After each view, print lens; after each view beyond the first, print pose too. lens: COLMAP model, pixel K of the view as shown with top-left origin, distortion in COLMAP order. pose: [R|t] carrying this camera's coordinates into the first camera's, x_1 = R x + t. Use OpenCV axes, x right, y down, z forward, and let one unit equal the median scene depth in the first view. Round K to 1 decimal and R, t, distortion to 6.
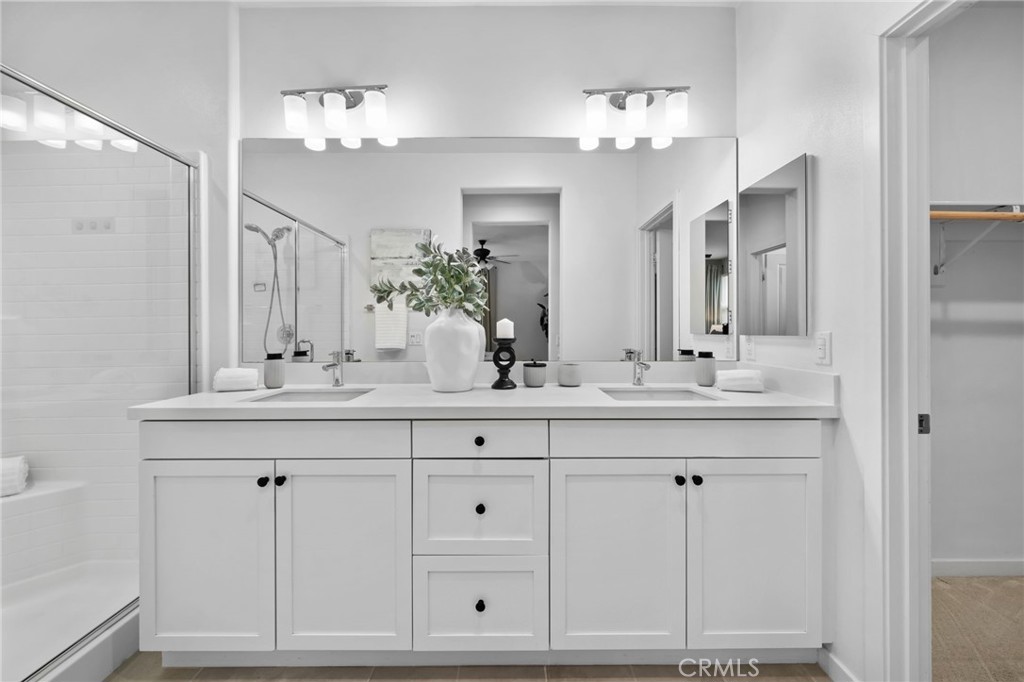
lens RADIAL K [[403.2, 0, 511.3], [0, 403.2, 329.4], [0, 0, 1]] dist [0.000876, 0.000005]
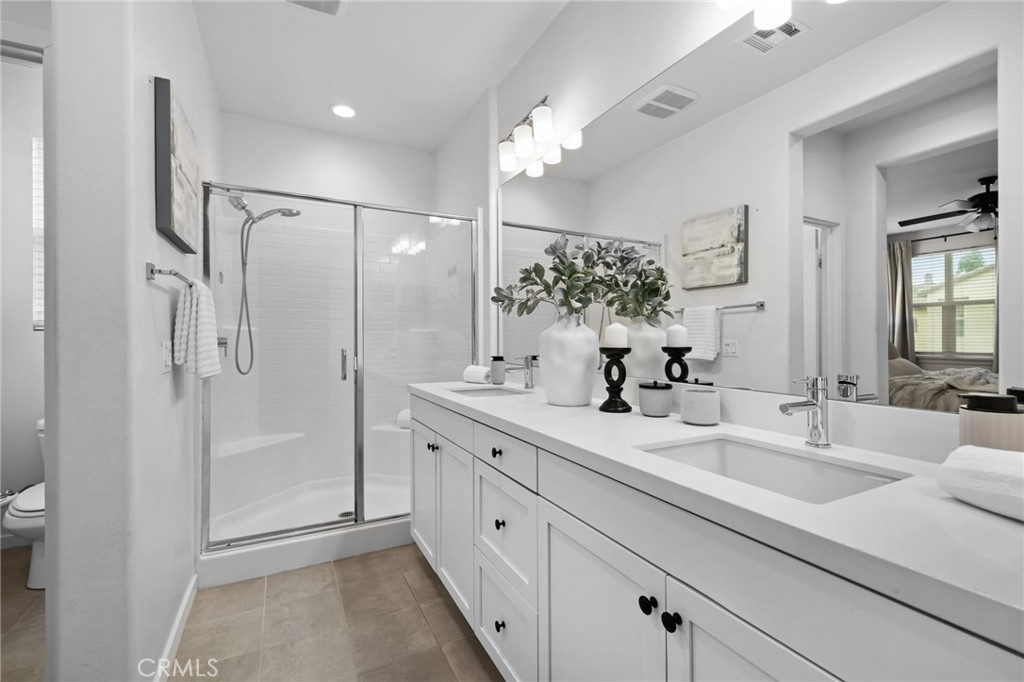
lens RADIAL K [[450.4, 0, 512.0], [0, 450.4, 341.0], [0, 0, 1]] dist [0.010761, 0.000224]
pose [[0.454636, 0.006671, -0.890652, 0.666187], [0.002912, 0.999955, 0.008976, 0.000470], [0.890672, -0.006675, 0.454597, 0.408054]]
